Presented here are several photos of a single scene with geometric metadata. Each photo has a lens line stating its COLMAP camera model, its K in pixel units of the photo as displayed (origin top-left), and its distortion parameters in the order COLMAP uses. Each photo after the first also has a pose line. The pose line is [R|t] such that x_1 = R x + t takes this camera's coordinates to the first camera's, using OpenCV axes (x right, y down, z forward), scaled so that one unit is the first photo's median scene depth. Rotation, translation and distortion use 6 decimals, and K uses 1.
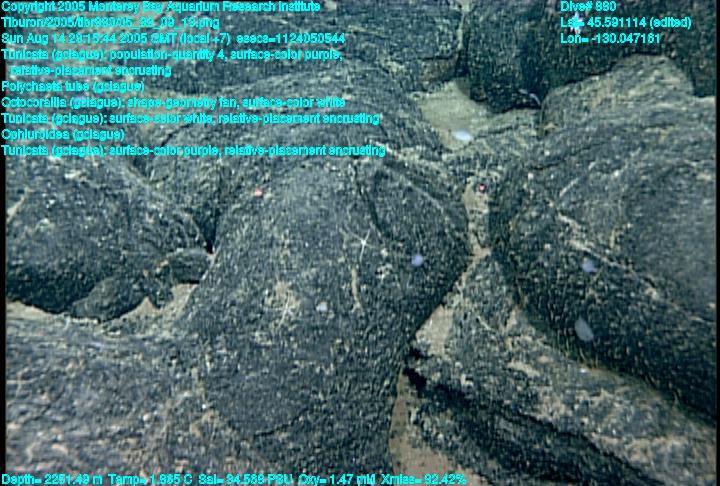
lens RADIAL K [[2403.0, 0, 360.0], [0, 2403.0, 243.0], [0, 0, 1]] dist [0.351266, 3.155771]
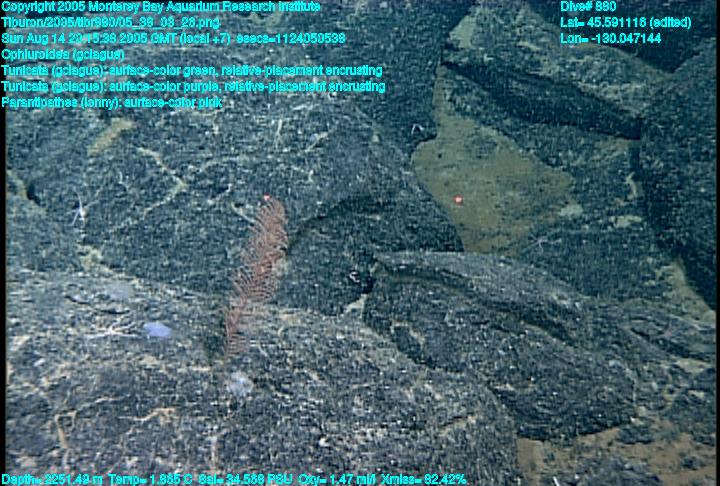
lens RADIAL K [[2403.0, 0, 360.0], [0, 2403.0, 243.0], [0, 0, 1]] dist [0.351266, 3.155771]
pose [[0.999758, -0.017011, 0.013969, -0.048108], [0.017404, 0.999443, -0.028478, 0.191287], [-0.013477, 0.028714, 0.999497, -0.368168]]
